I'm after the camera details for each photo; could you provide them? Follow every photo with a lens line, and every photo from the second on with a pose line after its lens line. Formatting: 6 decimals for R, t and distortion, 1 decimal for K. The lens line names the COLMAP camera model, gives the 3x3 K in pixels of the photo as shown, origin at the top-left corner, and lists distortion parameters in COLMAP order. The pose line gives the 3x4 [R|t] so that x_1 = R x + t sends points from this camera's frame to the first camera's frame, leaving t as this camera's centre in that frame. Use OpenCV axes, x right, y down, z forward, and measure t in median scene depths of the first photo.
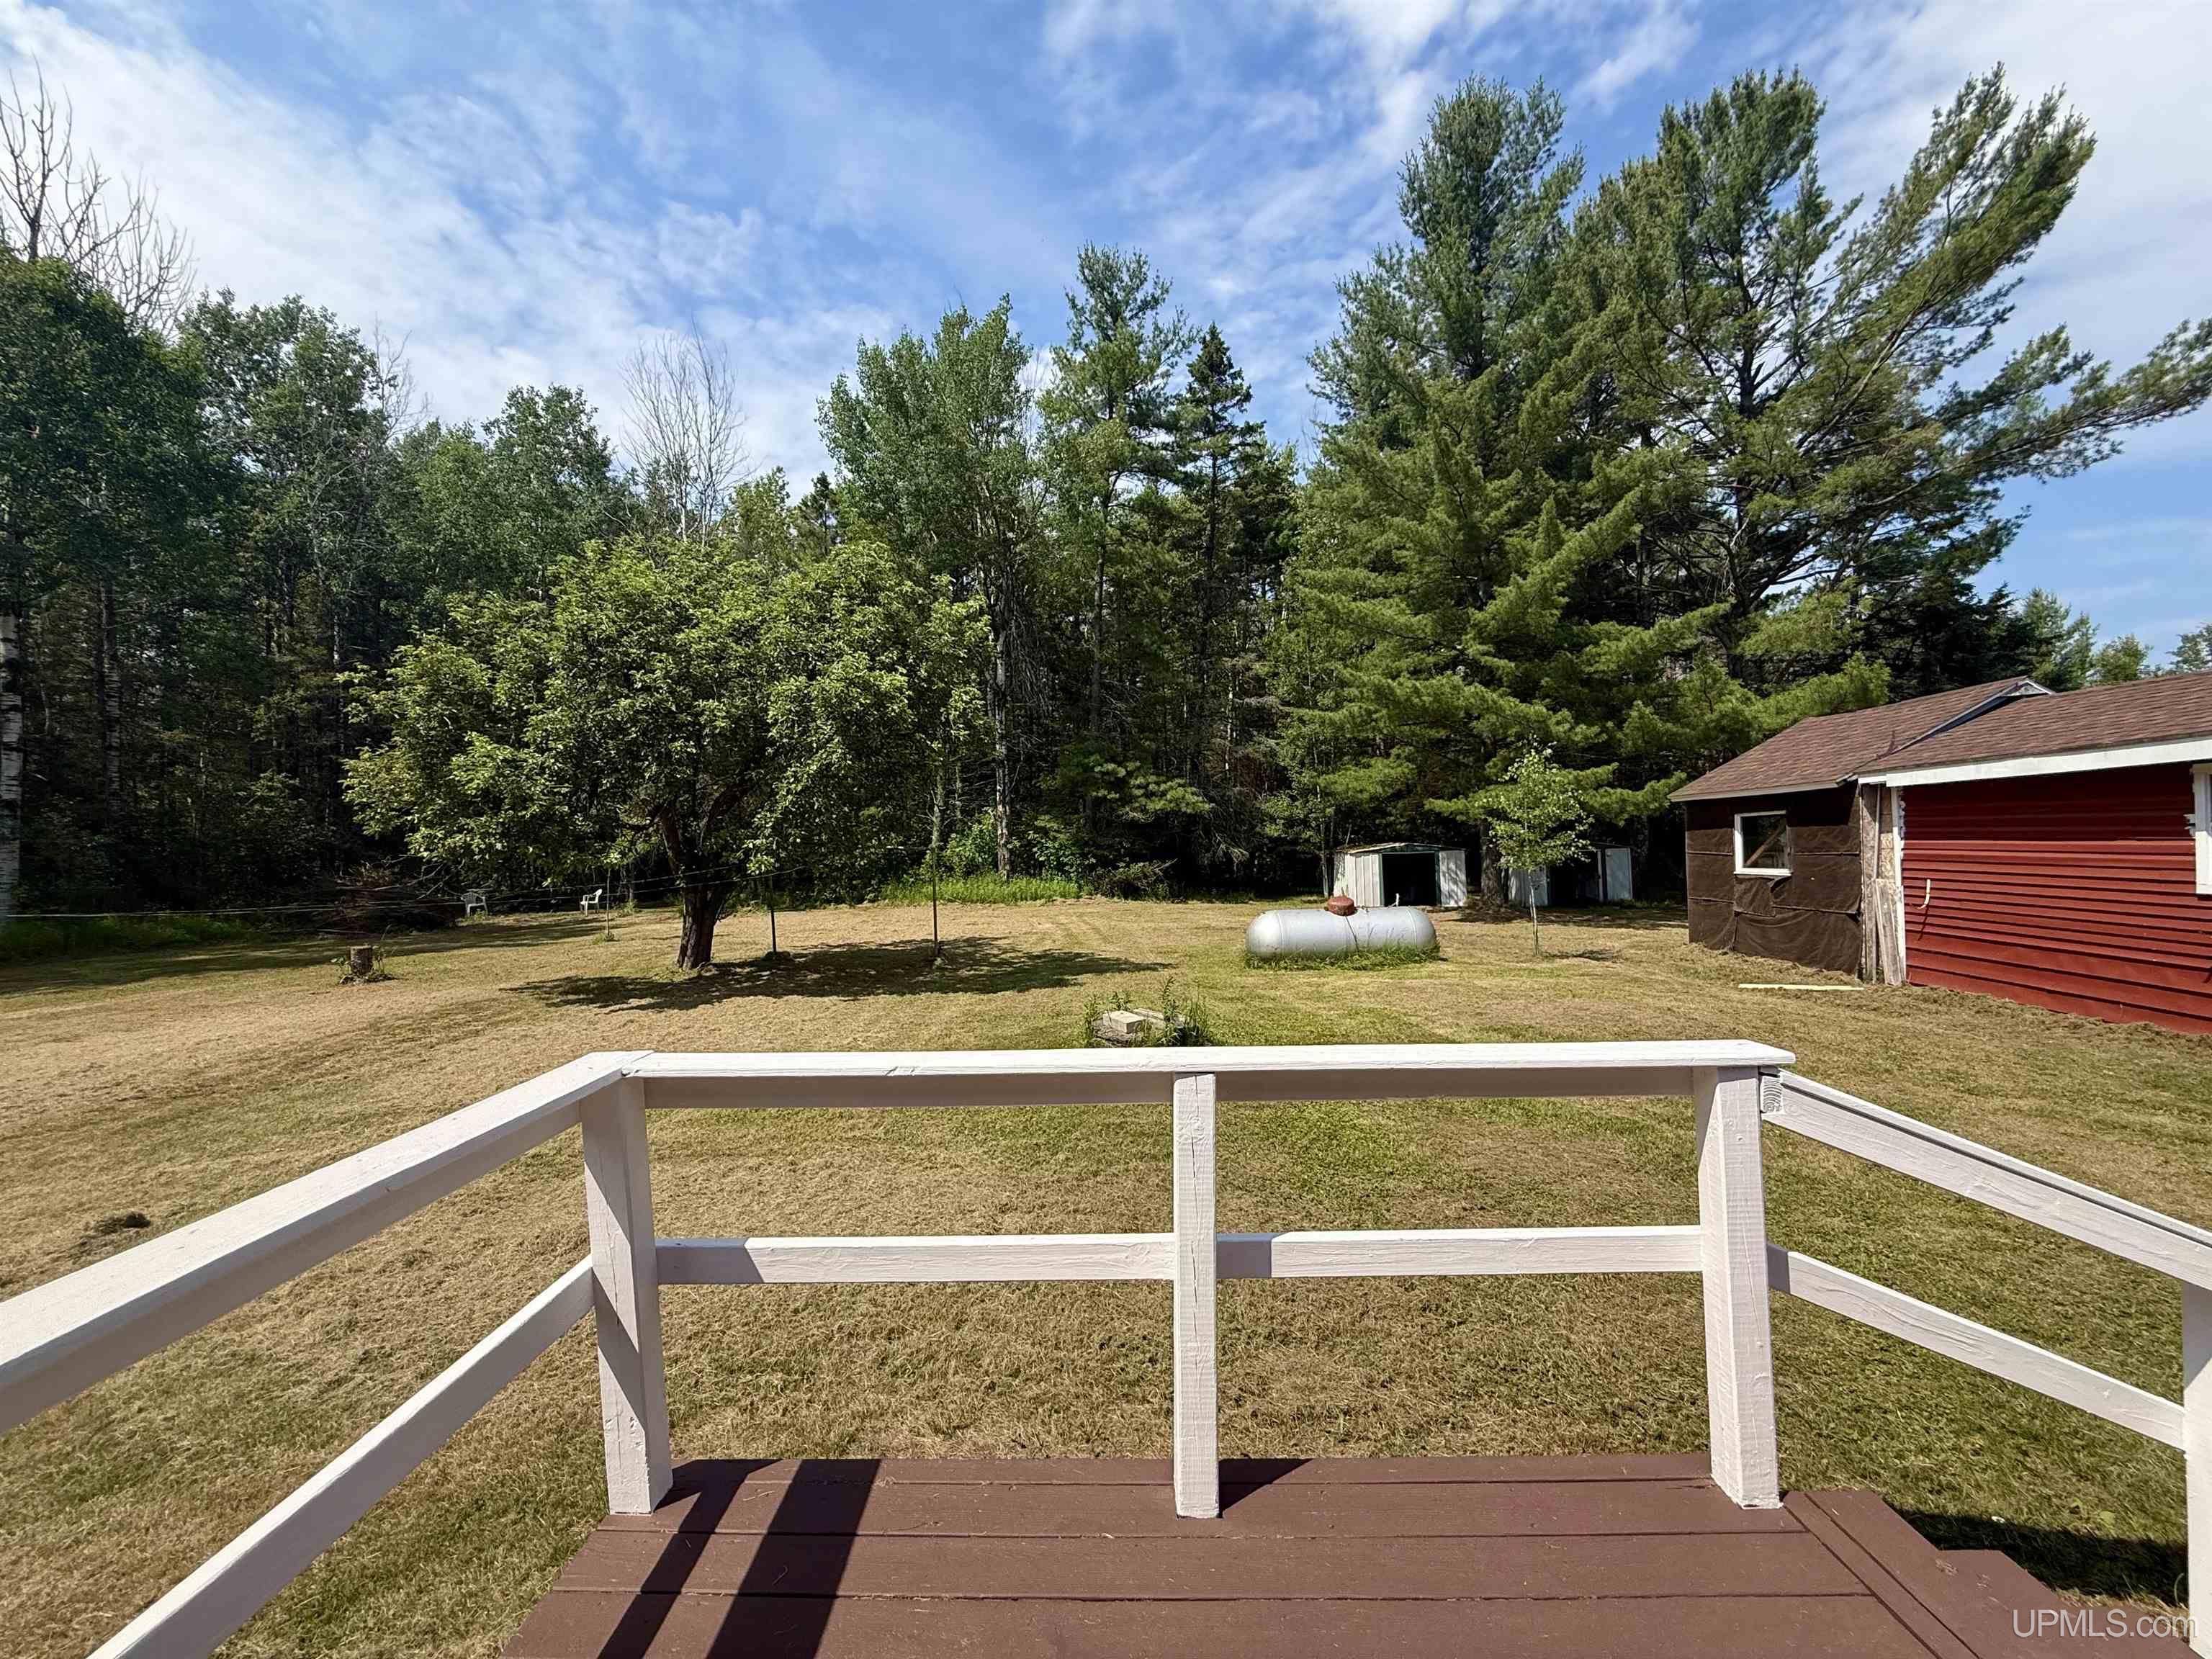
lens RADIAL K [[882.8, 0, 1099.5], [0, 882.8, 831.3], [0, 0, 1]] dist [0.000887, -0.000569]
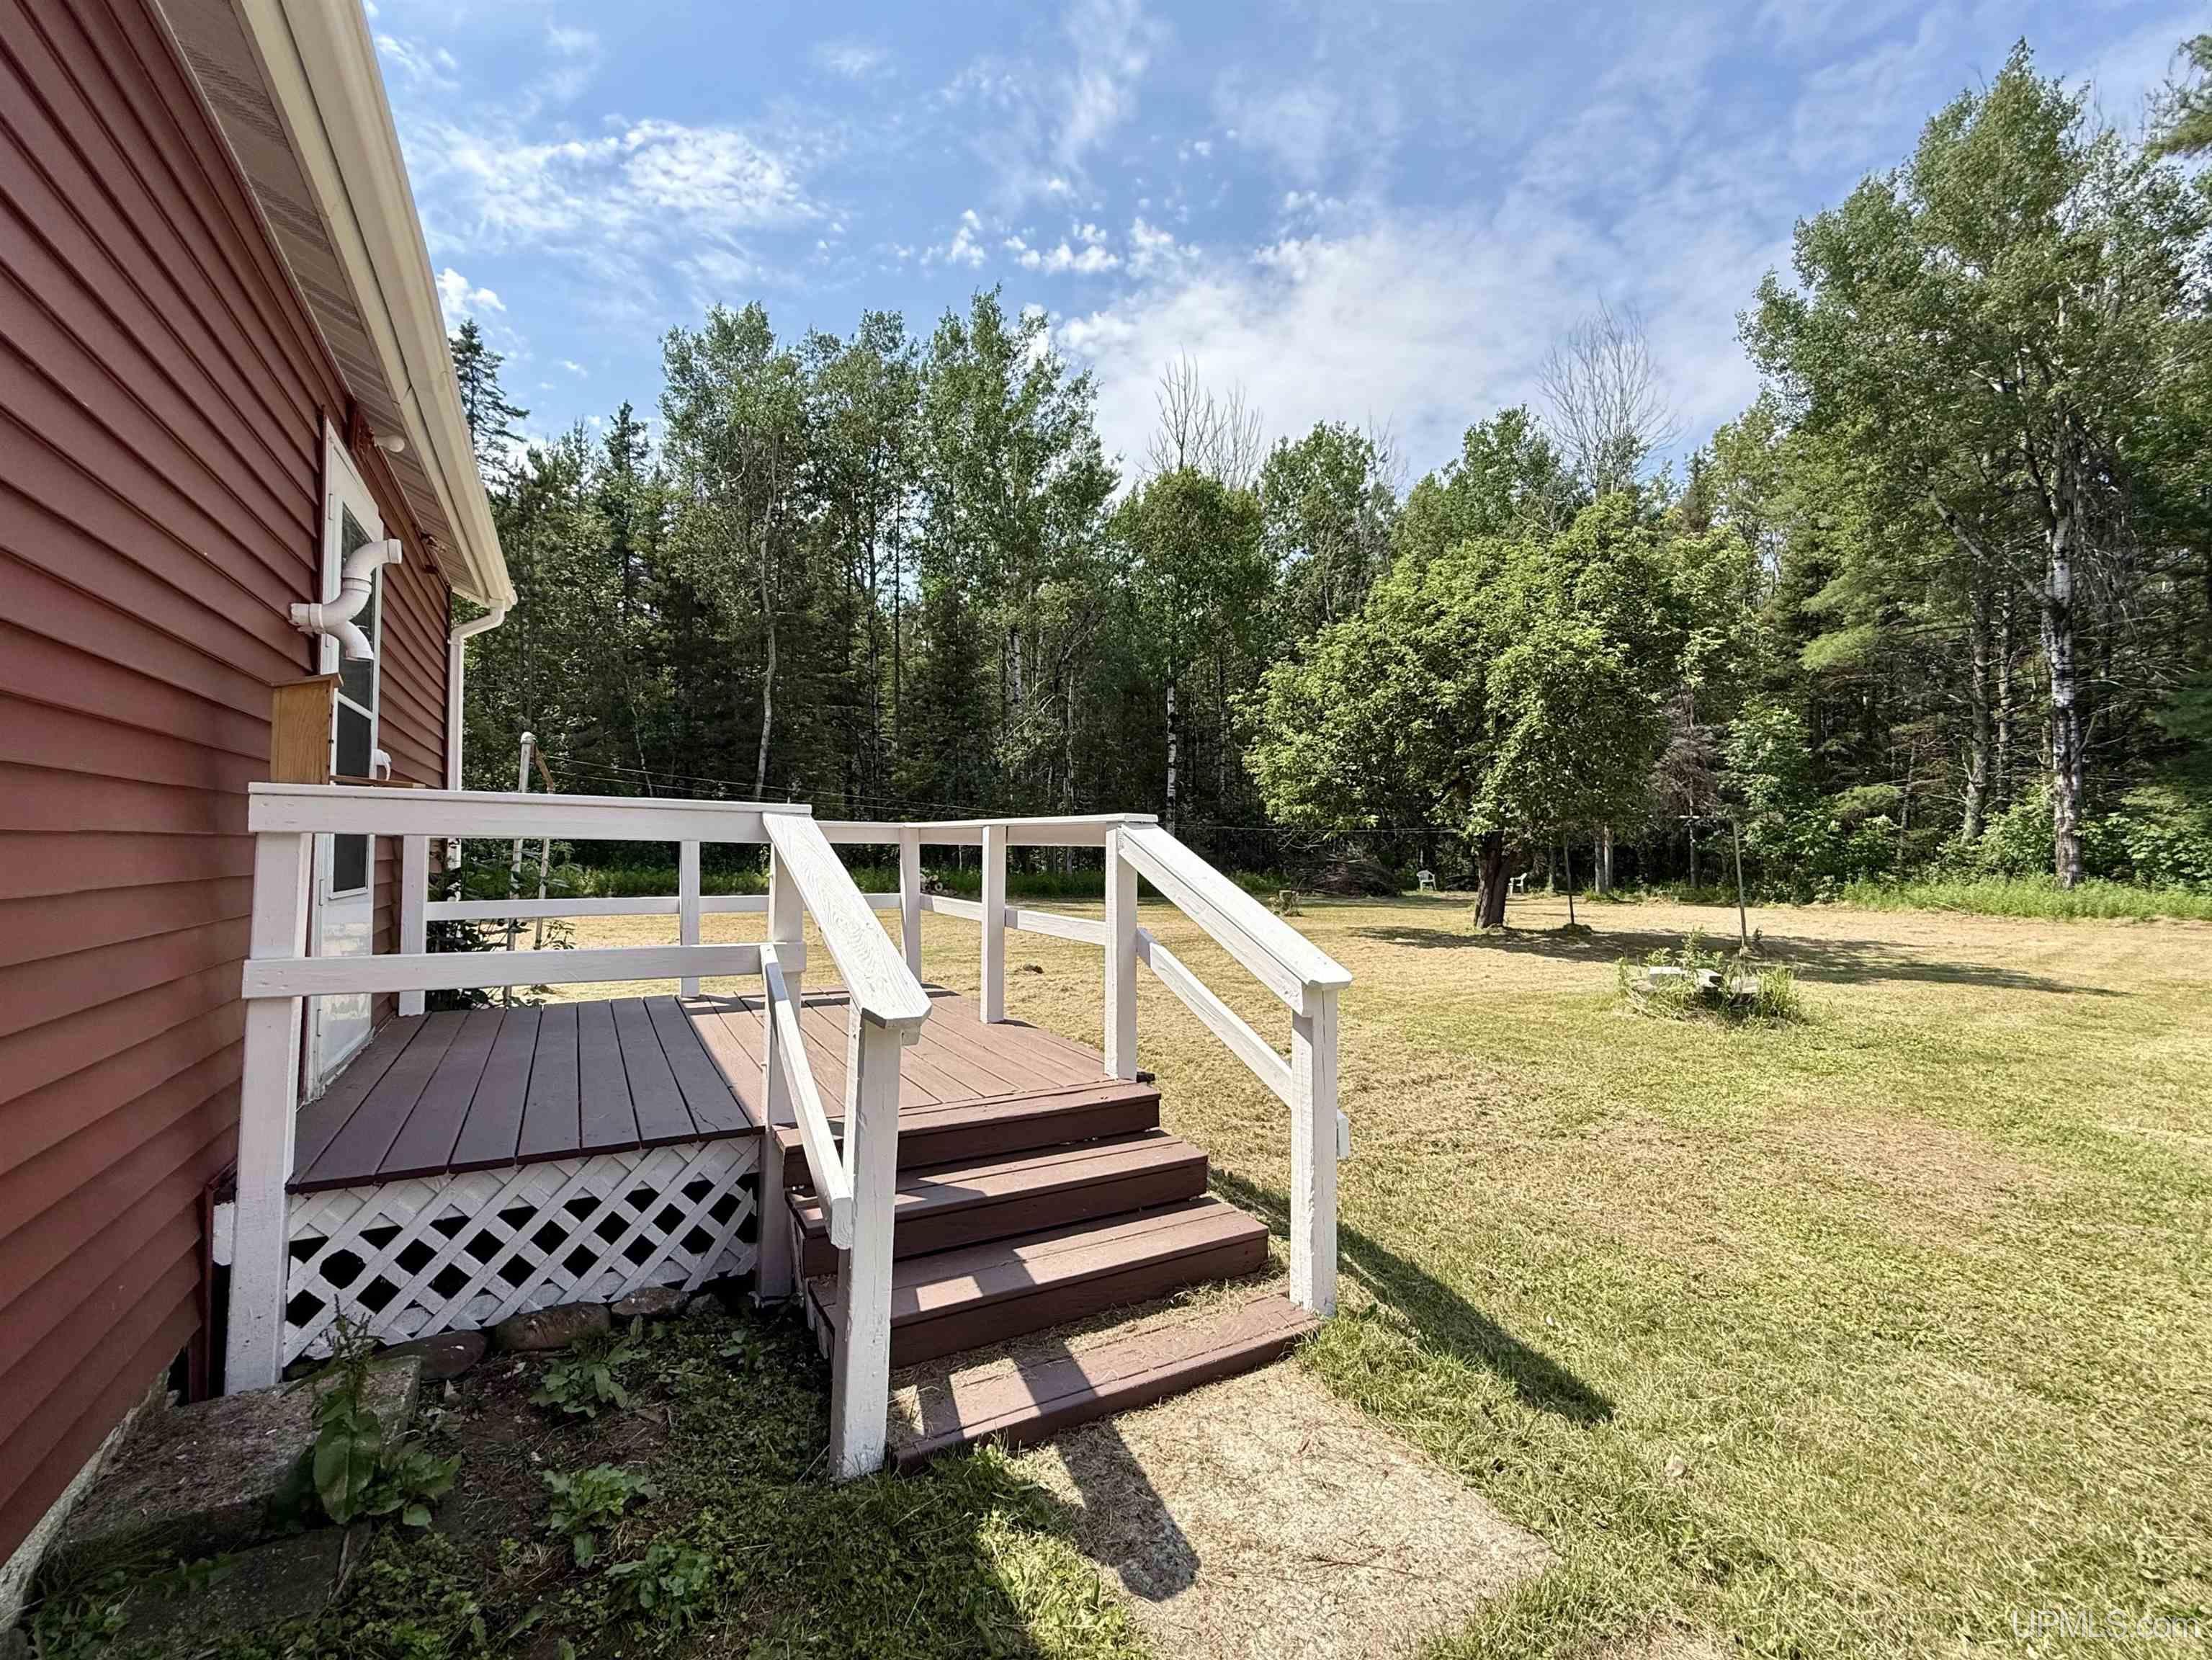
lens RADIAL K [[940.2, 0, 1106.0], [0, 940.2, 830.0], [0, 0, 1]] dist [-0.000235, 0.000178]
pose [[0.496808, 0.001934, -0.867858, 0.291849], [-0.007063, 0.999973, -0.001815, 0.036182], [0.867832, 0.007032, 0.496808, 0.009787]]
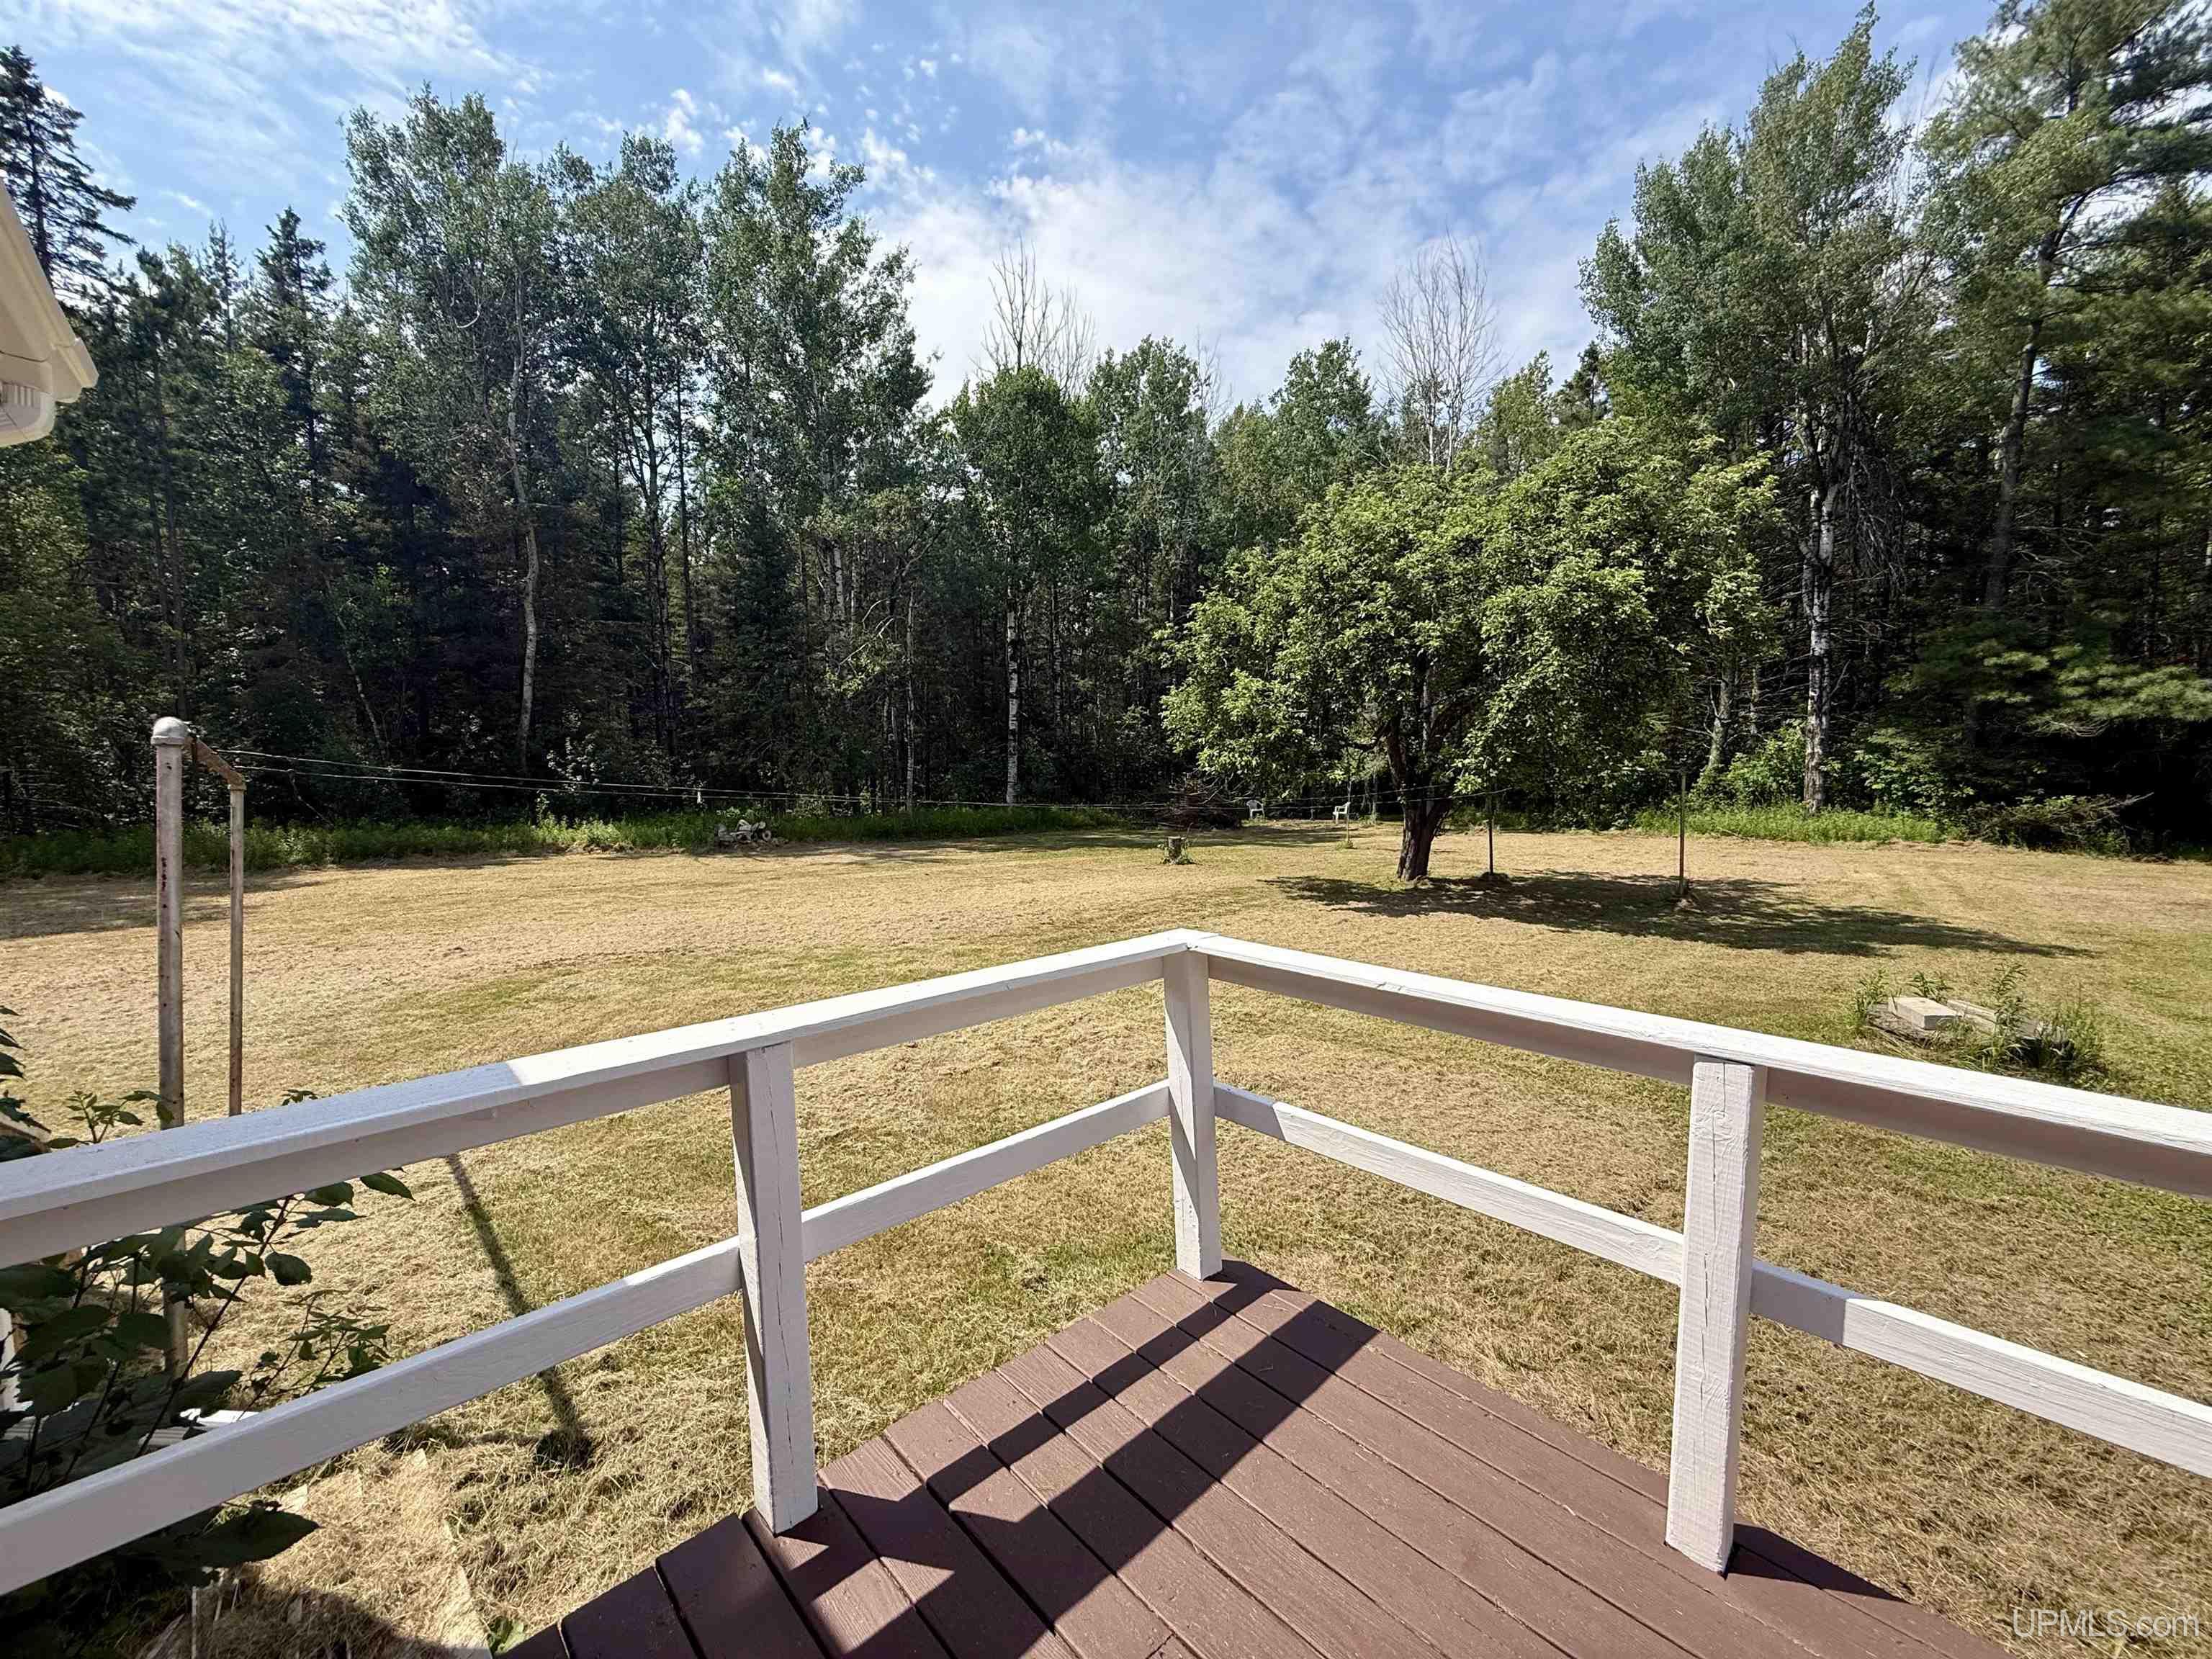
lens RADIAL K [[882.8, 0, 1099.5], [0, 882.8, 831.3], [0, 0, 1]] dist [0.000887, -0.000569]
pose [[0.692925, 0.067505, -0.717843, 0.034393], [-0.000438, 0.995647, 0.093207, -0.001551], [0.721010, -0.064272, 0.689938, 0.003884]]
